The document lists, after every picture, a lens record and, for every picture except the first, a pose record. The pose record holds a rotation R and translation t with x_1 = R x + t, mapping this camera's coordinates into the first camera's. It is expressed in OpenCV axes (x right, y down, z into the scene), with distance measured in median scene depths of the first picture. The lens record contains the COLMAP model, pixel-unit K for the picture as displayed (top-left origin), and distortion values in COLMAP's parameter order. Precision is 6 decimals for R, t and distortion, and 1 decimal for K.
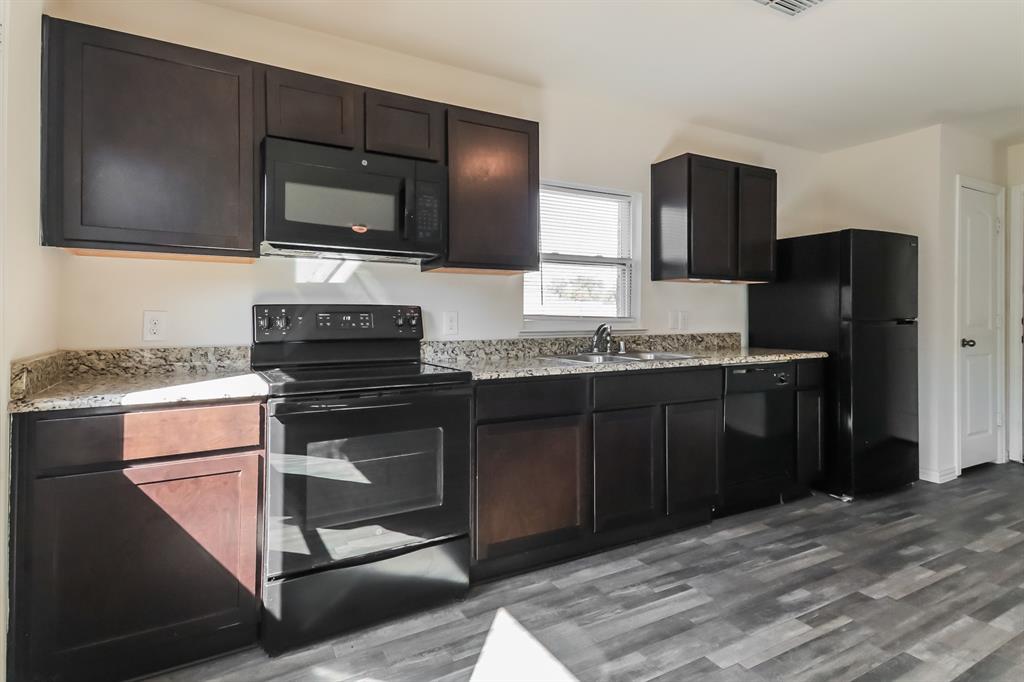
lens RADIAL K [[548.0, 0, 506.5], [0, 548.0, 321.7], [0, 0, 1]] dist [0.057138, -0.027064]
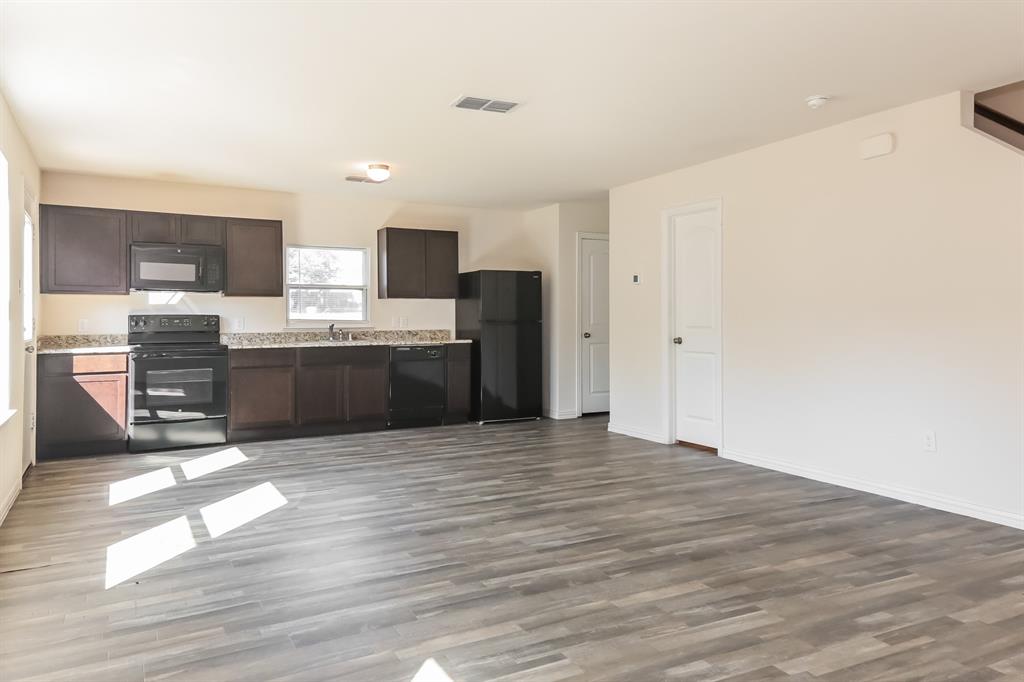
lens RADIAL K [[723.2, 0, 517.1], [0, 723.2, 321.8], [0, 0, 1]] dist [0.089211, -0.001858]
pose [[0.999862, -0.004527, -0.015973, 0.921905], [0.004407, 0.999962, -0.007535, 0.019421], [0.016007, 0.007464, 0.999844, -1.558931]]
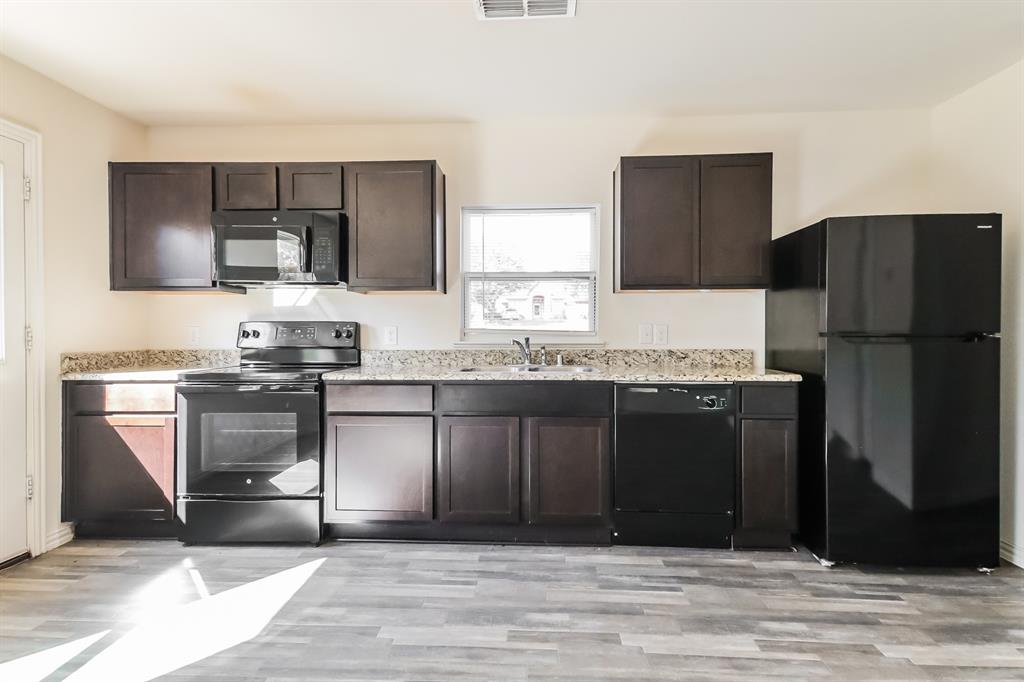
lens RADIAL K [[540.5, 0, 511.7], [0, 540.5, 333.3], [0, 0, 1]] dist [0.058932, -0.025842]
pose [[0.841221, 0.004102, -0.540676, 0.796387], [-0.005609, 0.999984, -0.001139, -0.002563], [0.540663, 0.003991, 0.841230, 0.129810]]
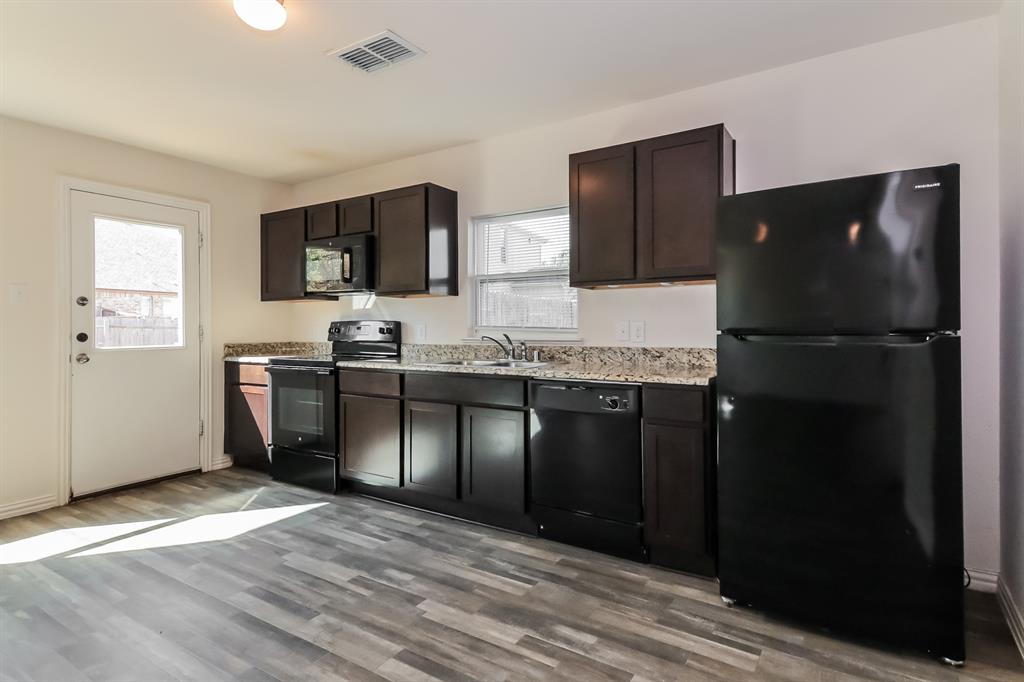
lens RADIAL K [[548.0, 0, 506.5], [0, 548.0, 321.7], [0, 0, 1]] dist [0.057138, -0.027064]
pose [[0.449676, -0.008397, -0.893152, 1.326326], [-0.004110, 0.999926, -0.011470, -0.009346], [0.893182, 0.008829, 0.449608, 0.558404]]
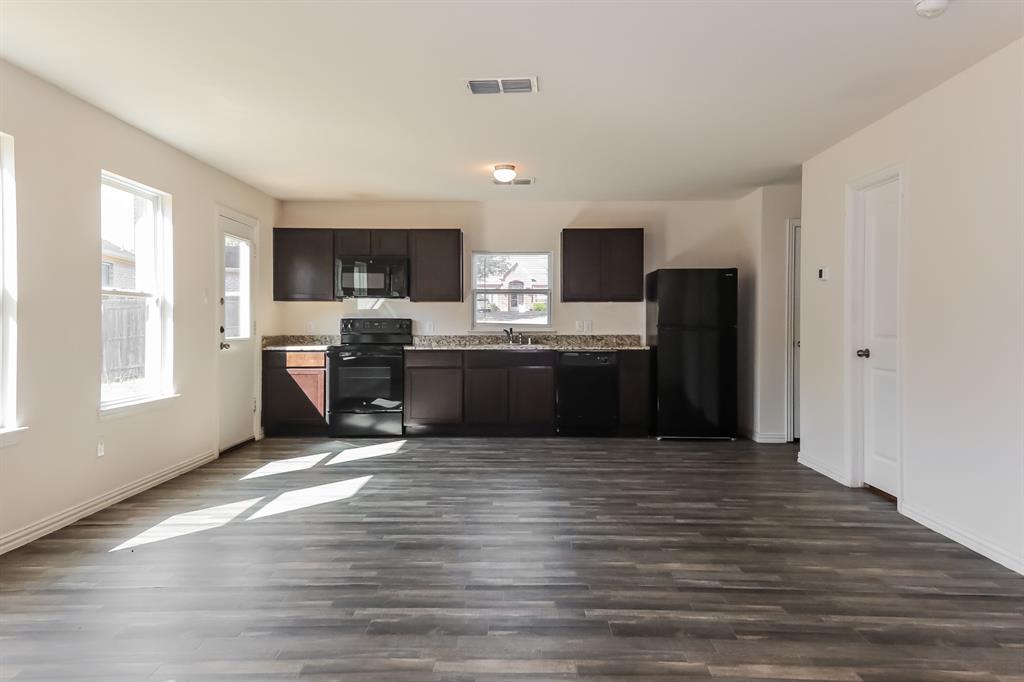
lens RADIAL K [[718.8, 0, 512.0], [0, 718.8, 341.0], [0, 0, 1]] dist [0.085963, -0.002663]
pose [[0.864203, 0.013164, -0.502972, 1.559395], [-0.006410, 0.999865, 0.015156, 0.012890], [0.503103, -0.009874, 0.864170, -1.209745]]
